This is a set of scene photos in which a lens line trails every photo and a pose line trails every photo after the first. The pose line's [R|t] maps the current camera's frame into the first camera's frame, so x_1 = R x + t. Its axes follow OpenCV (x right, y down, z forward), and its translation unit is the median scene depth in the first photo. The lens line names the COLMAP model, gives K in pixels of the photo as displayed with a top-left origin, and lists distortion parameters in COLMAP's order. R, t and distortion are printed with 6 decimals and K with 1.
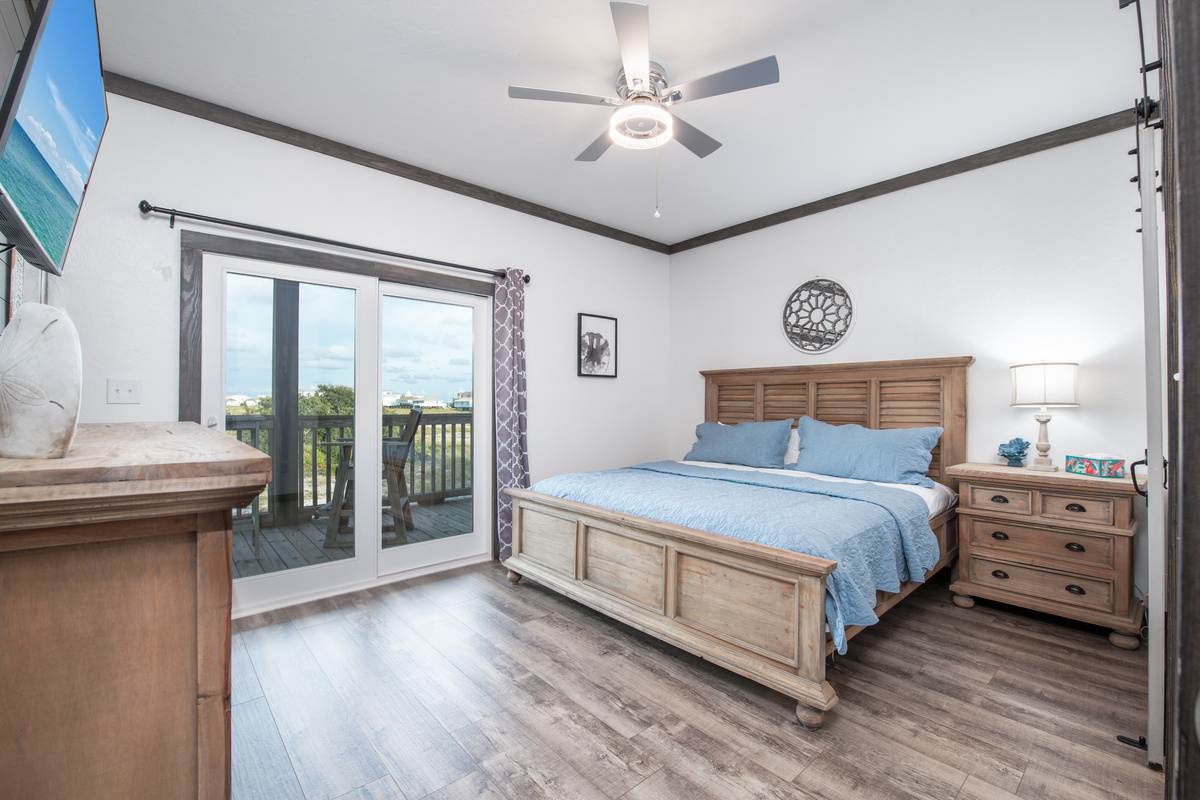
lens RADIAL K [[512.5, 0, 596.6], [0, 512.5, 398.6], [0, 0, 1]] dist [-0.010301, -0.001699]
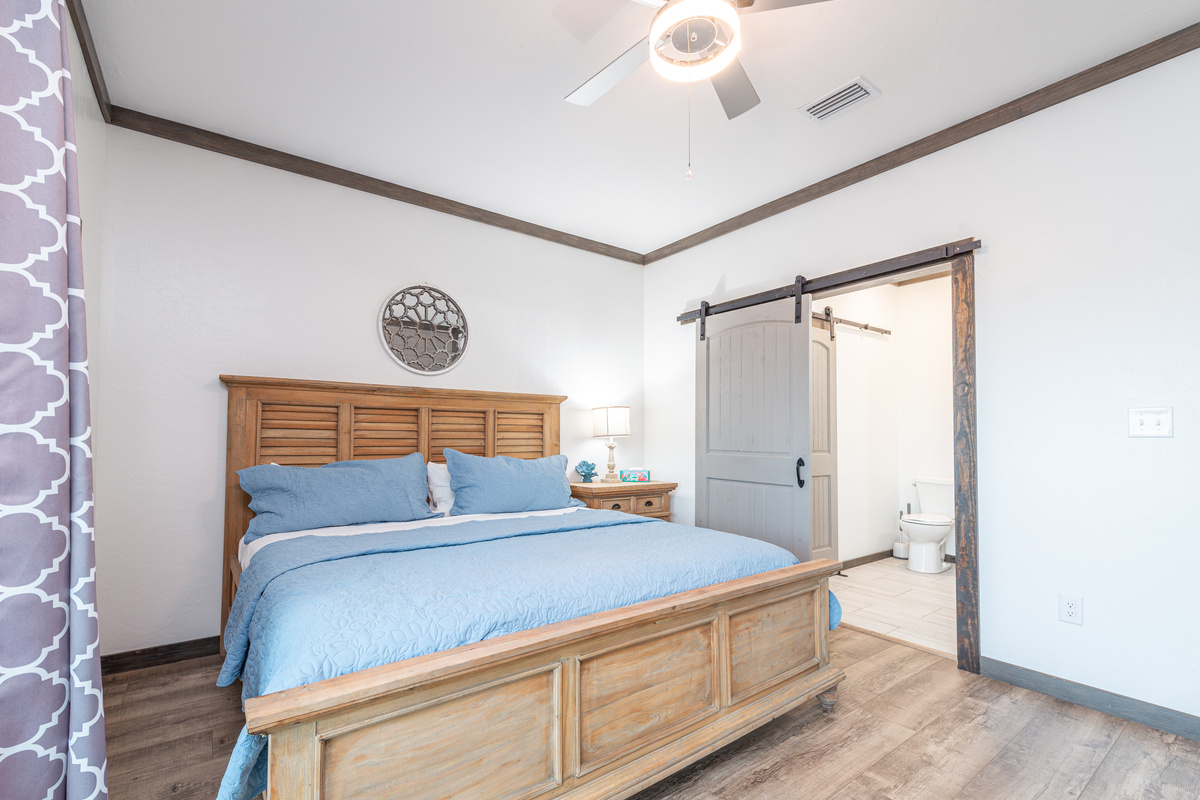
lens RADIAL K [[512.5, 0, 570.9], [0, 512.5, 437.3], [0, 0, 1]] dist [-0.010301, -0.001699]
pose [[0.109732, 0.008586, 0.993924, -0.453330], [-0.008432, 0.999935, -0.007708, 0.023476], [-0.993925, -0.007535, 0.109797, 0.810329]]
